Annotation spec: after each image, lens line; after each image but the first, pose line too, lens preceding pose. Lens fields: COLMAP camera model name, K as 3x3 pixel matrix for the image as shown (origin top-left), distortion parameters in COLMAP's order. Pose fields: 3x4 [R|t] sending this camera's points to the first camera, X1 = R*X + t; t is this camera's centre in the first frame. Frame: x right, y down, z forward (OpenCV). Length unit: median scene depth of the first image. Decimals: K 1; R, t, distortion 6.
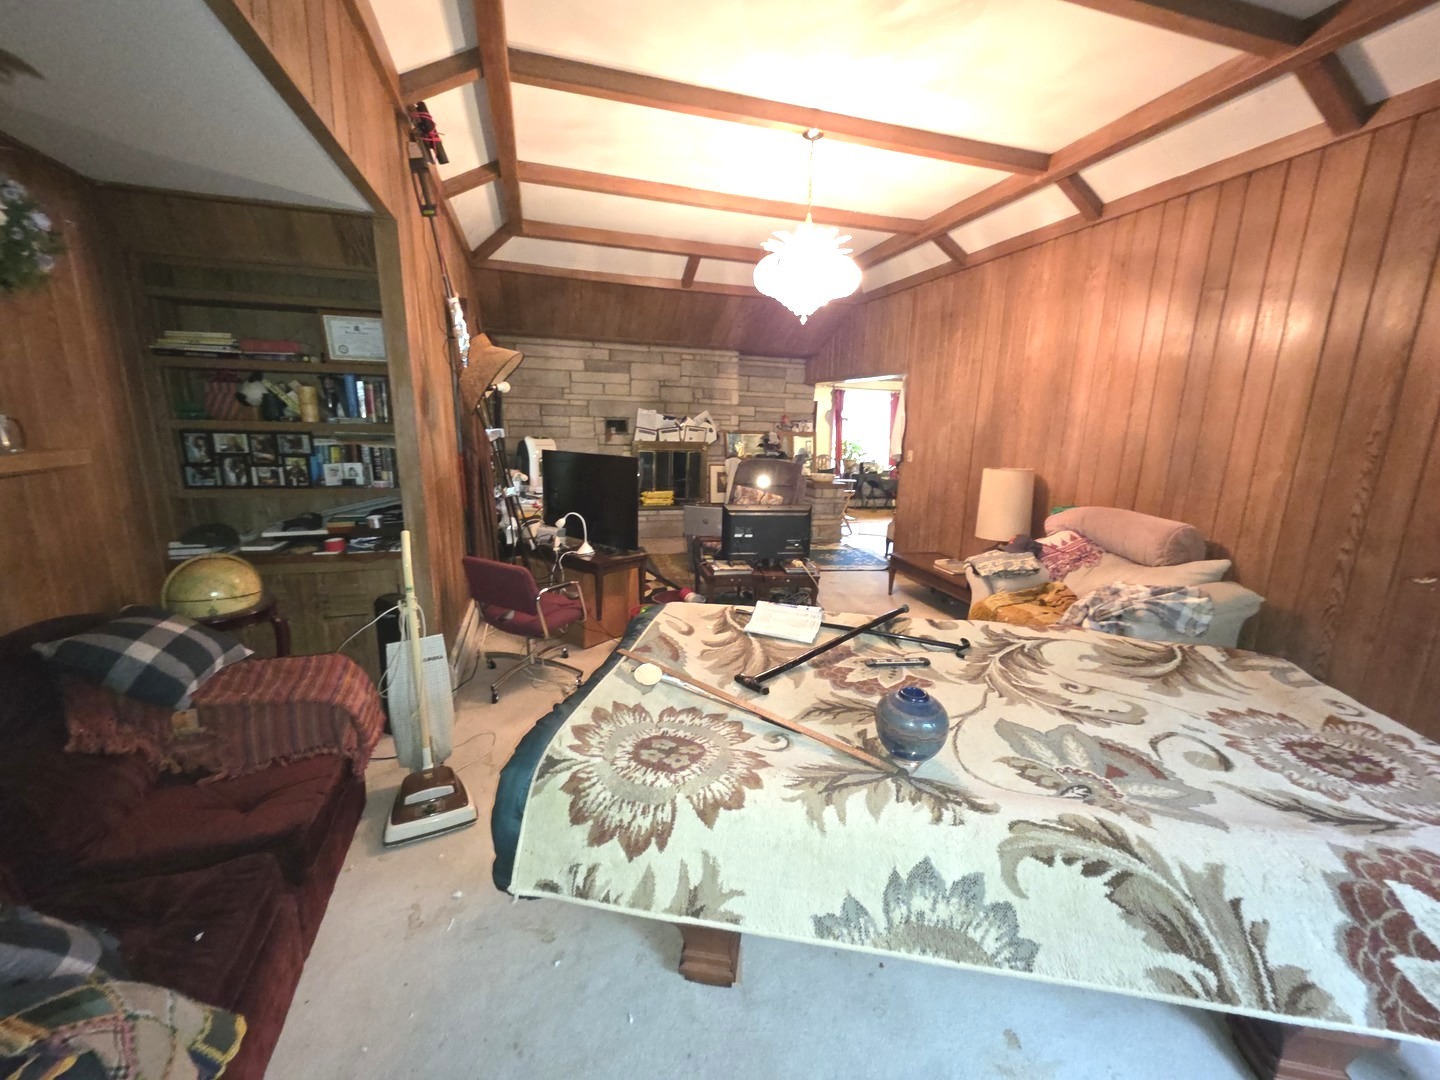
lens RADIAL K [[573.9, 0, 720.4], [0, 573.9, 543.9], [0, 0, 1]] dist [0.002991, -0.000064]
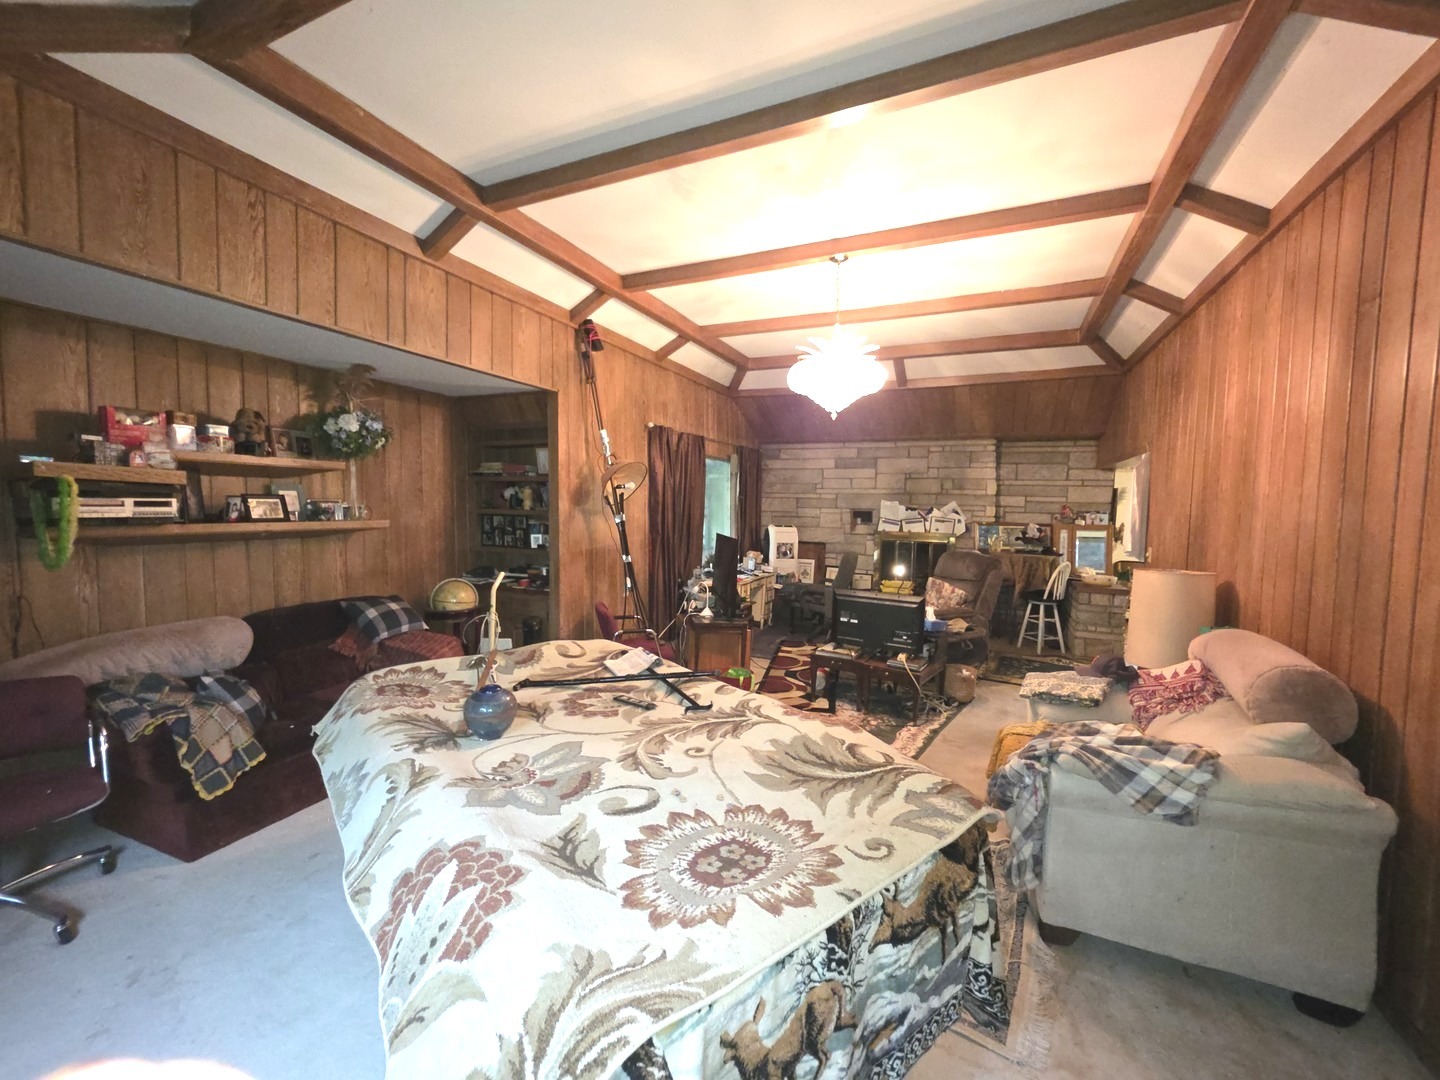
lens RADIAL K [[573.9, 0, 720.4], [0, 573.9, 546.3], [0, 0, 1]] dist [0.002991, -0.000064]
pose [[0.754983, 0.036622, -0.654721, 0.336362], [-0.139406, 0.984580, -0.105682, -0.002767], [0.640754, 0.171060, 0.748446, 0.048211]]
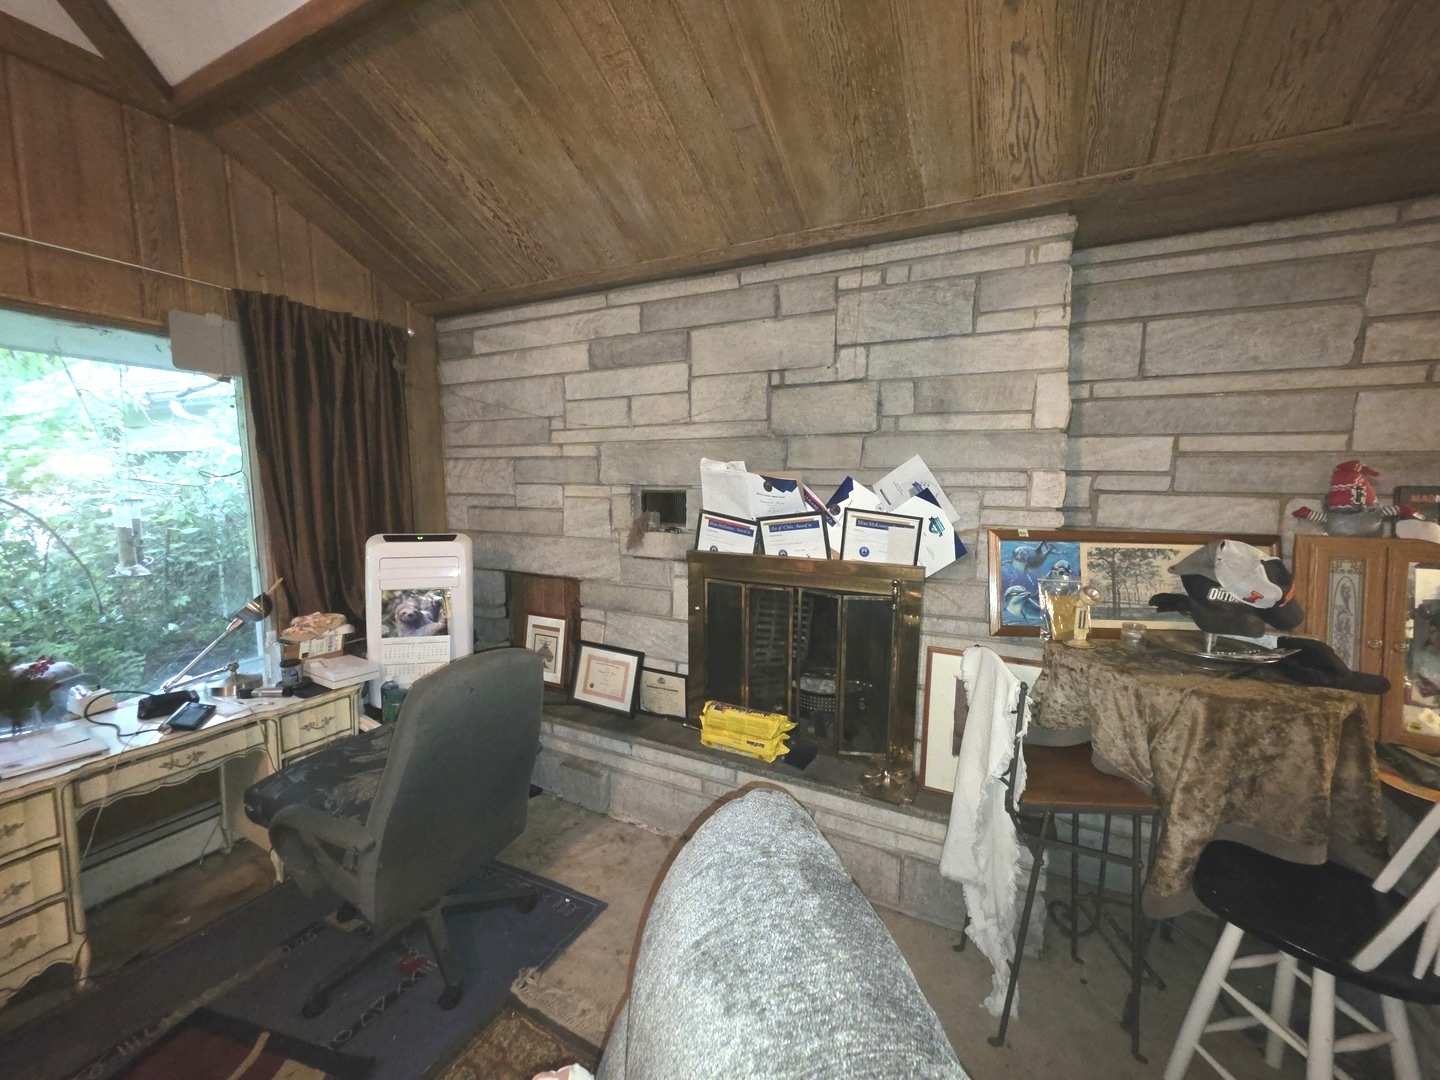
lens RADIAL K [[573.9, 0, 718.5], [0, 573.9, 543.8], [0, 0, 1]] dist [0.002991, -0.000064]
pose [[0.731030, 0.053540, -0.680242, 0.102673], [-0.137061, 0.988120, -0.069522, -0.171326], [0.668438, 0.144057, 0.729684, 0.801039]]
